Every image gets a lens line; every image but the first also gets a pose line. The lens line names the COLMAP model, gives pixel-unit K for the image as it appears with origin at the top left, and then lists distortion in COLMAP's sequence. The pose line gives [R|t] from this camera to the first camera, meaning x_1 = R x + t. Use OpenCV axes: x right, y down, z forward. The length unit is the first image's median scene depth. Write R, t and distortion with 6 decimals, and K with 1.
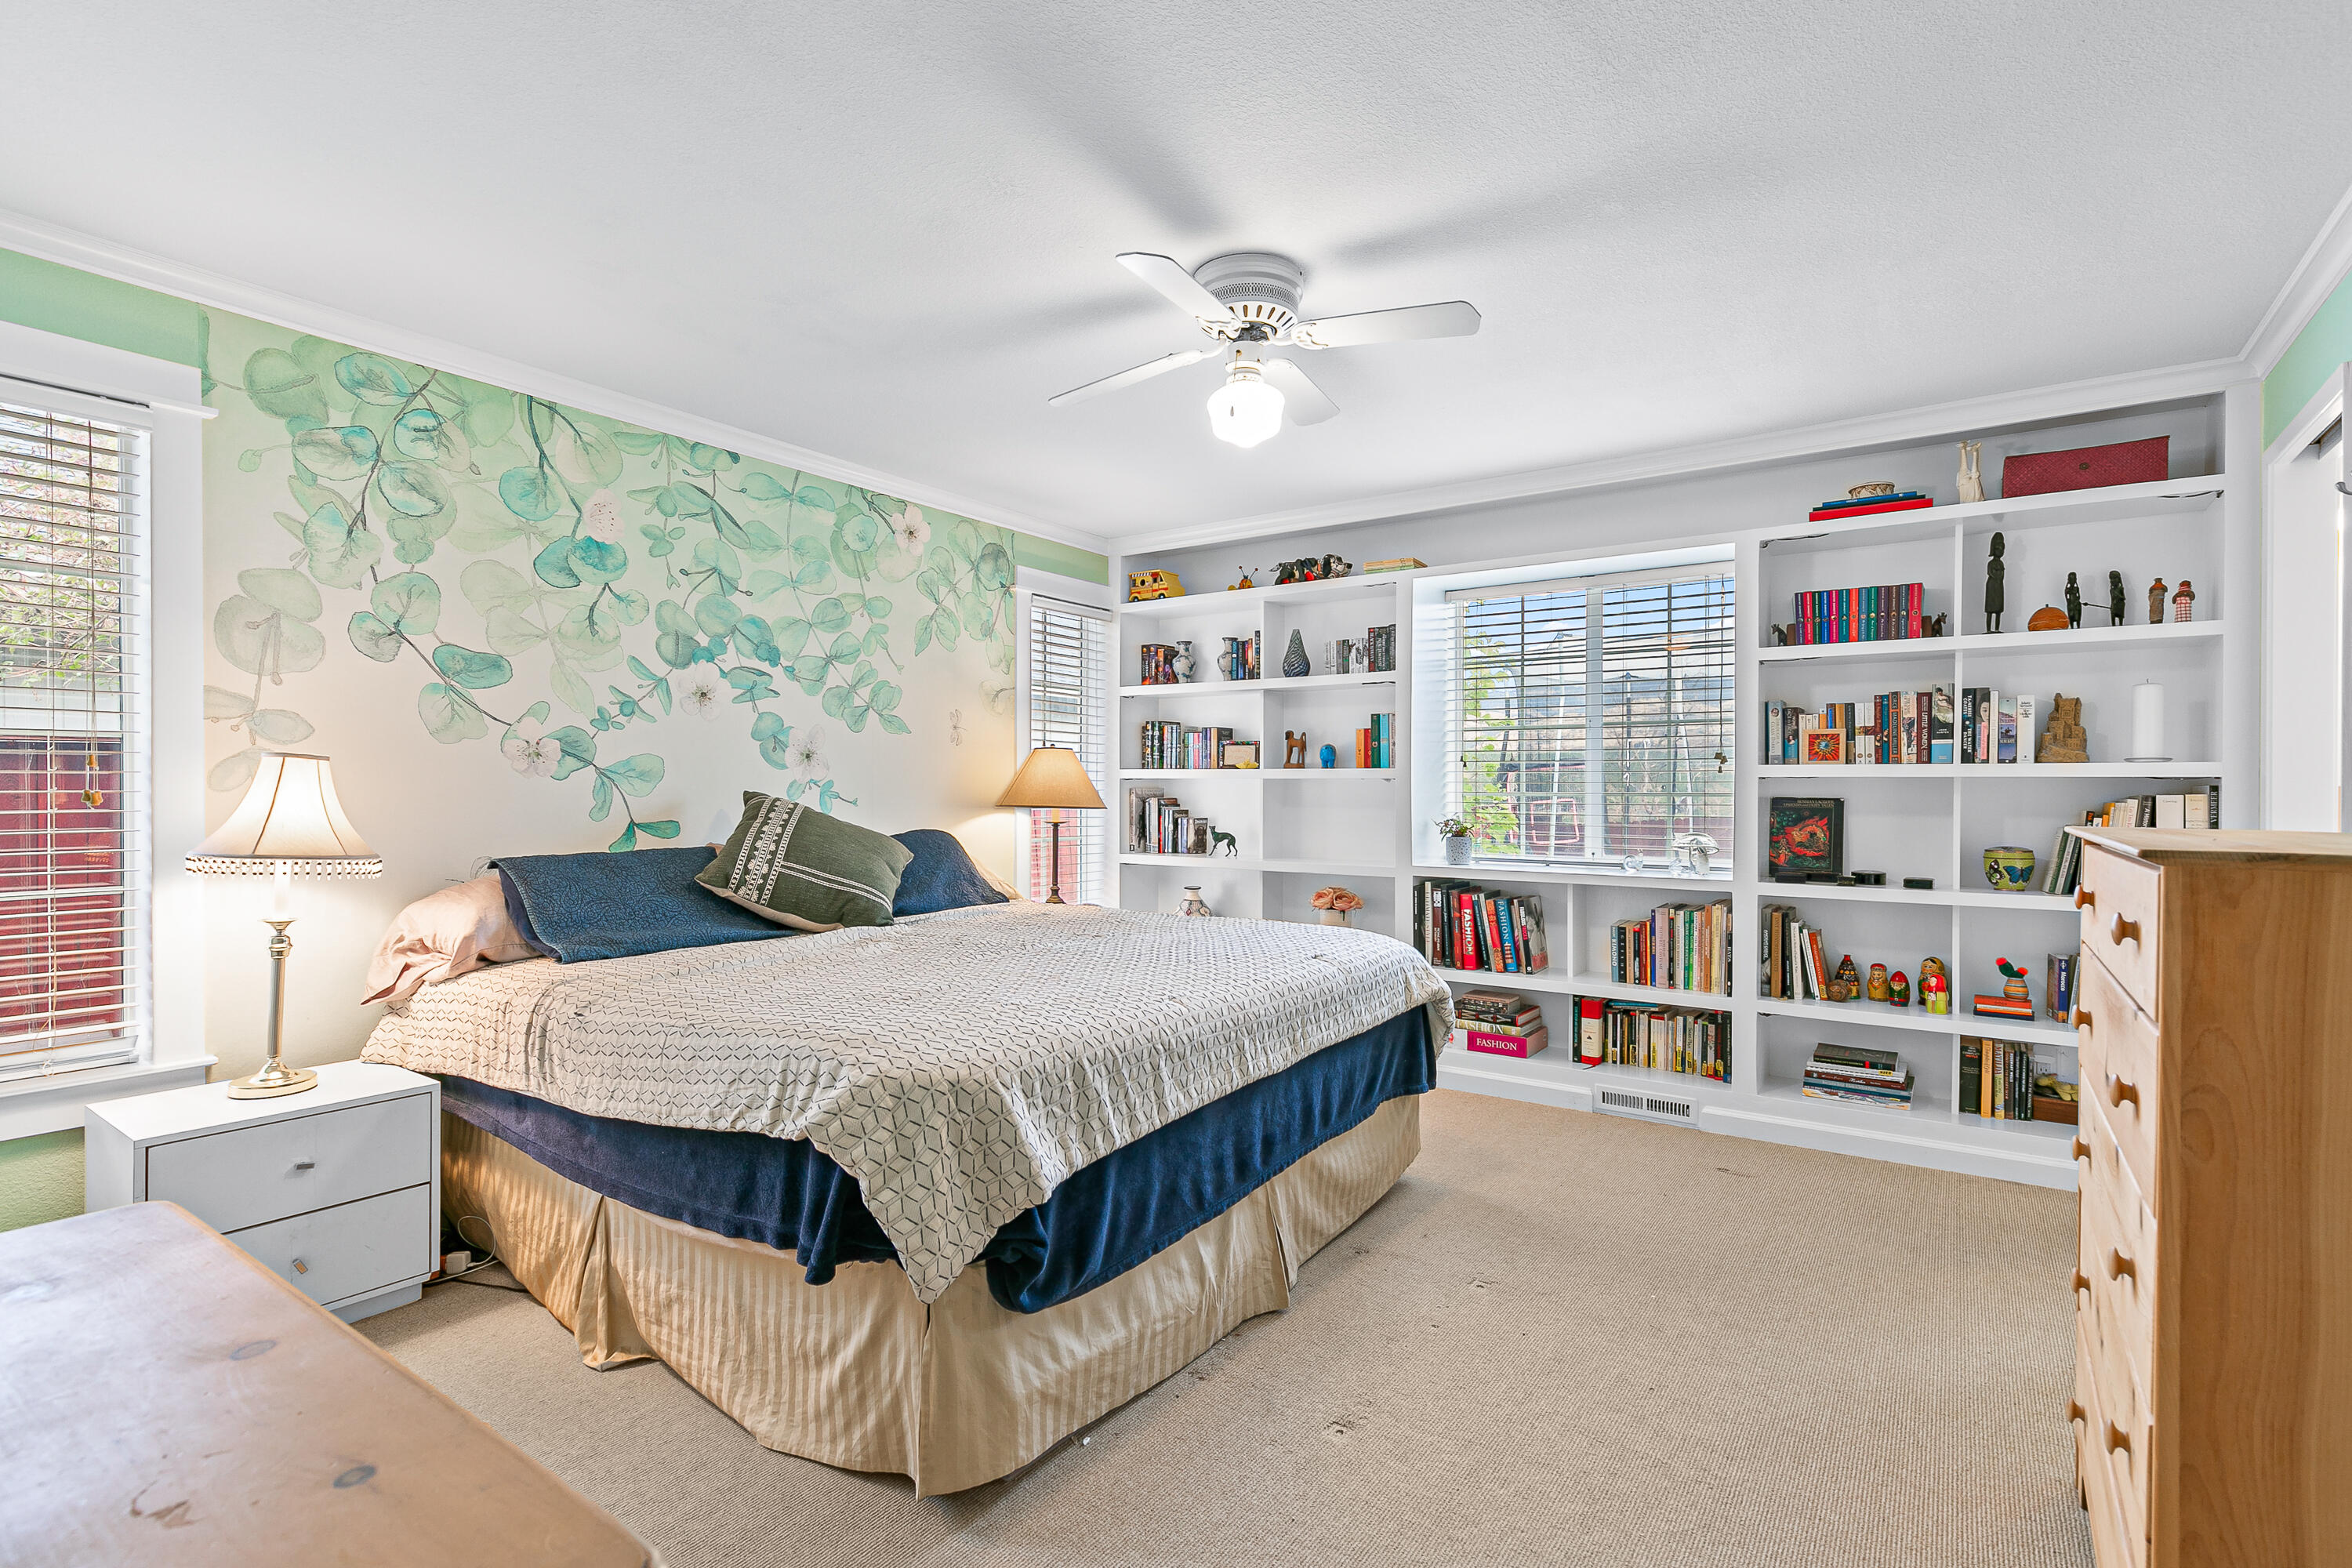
lens RADIAL K [[1073.8, 0, 1190.0], [0, 1073.8, 792.0], [0, 0, 1]] dist [0.006386, -0.001195]
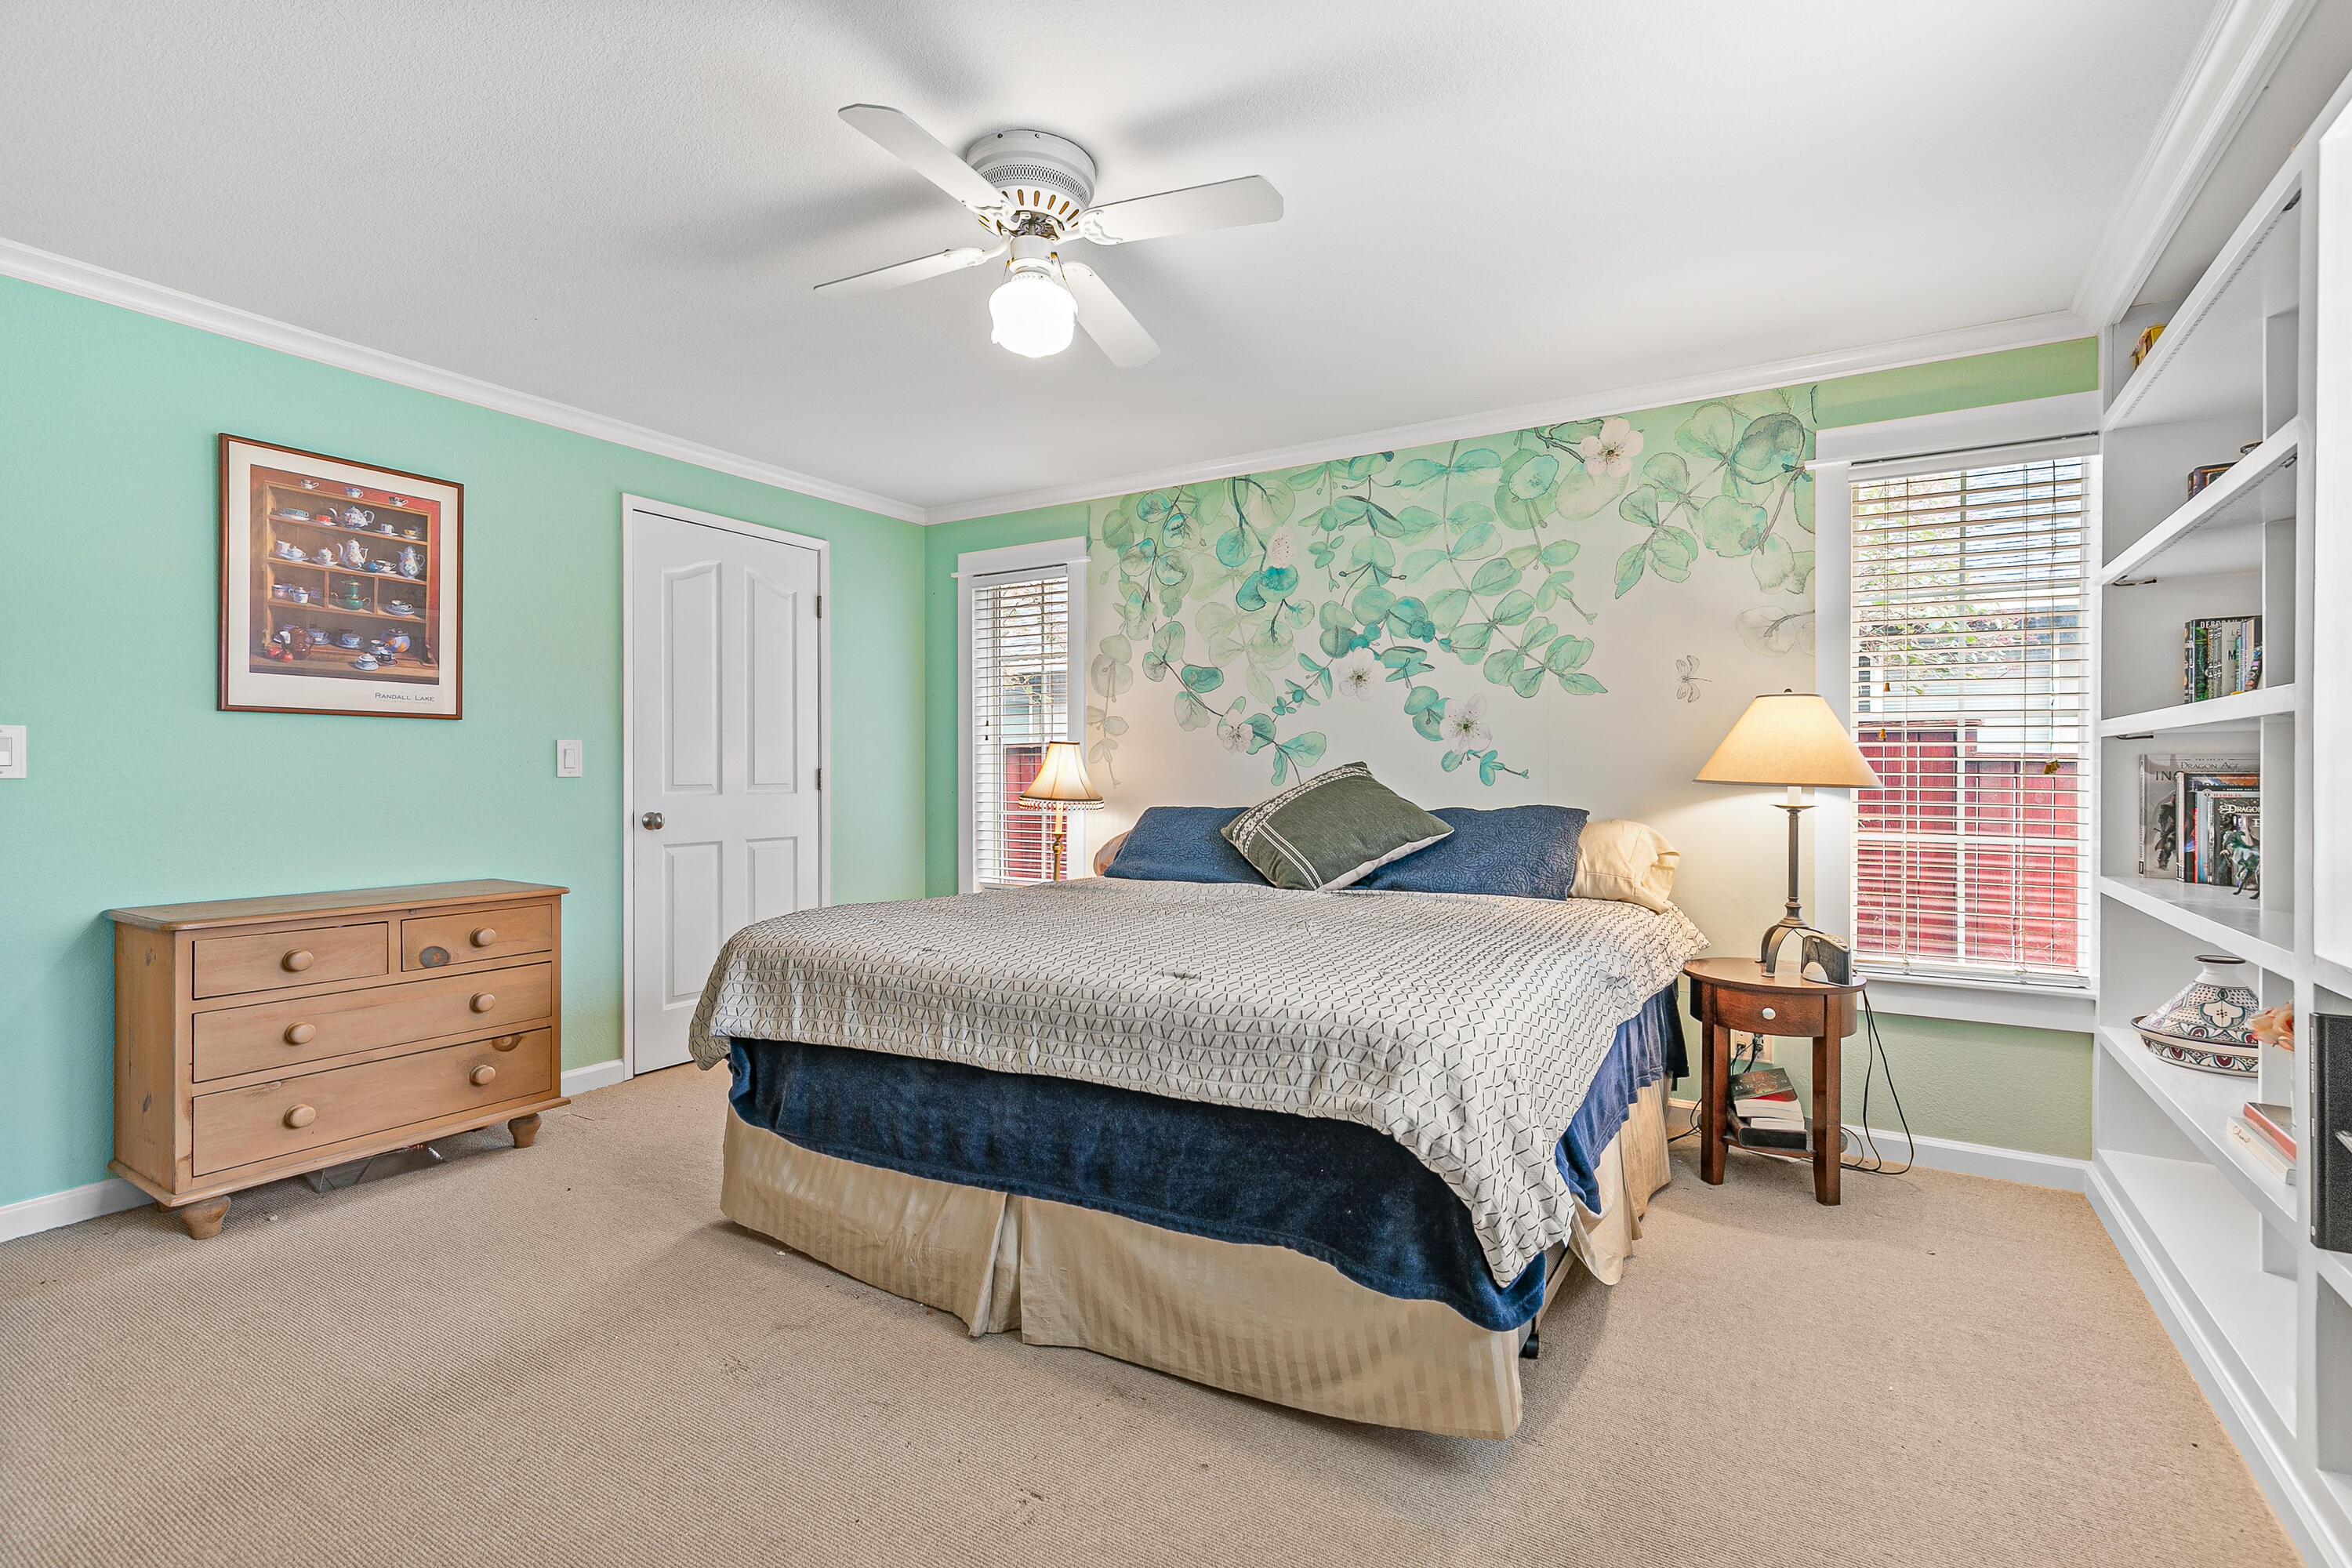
lens RADIAL K [[1073.8, 0, 1190.3], [0, 1073.8, 768.2], [0, 0, 1]] dist [0.006386, -0.001195]
pose [[0.066093, -0.001289, -0.997813, 0.633186], [-0.002251, 0.999996, -0.001441, 0.006971], [0.997811, 0.002341, 0.066090, 0.711405]]
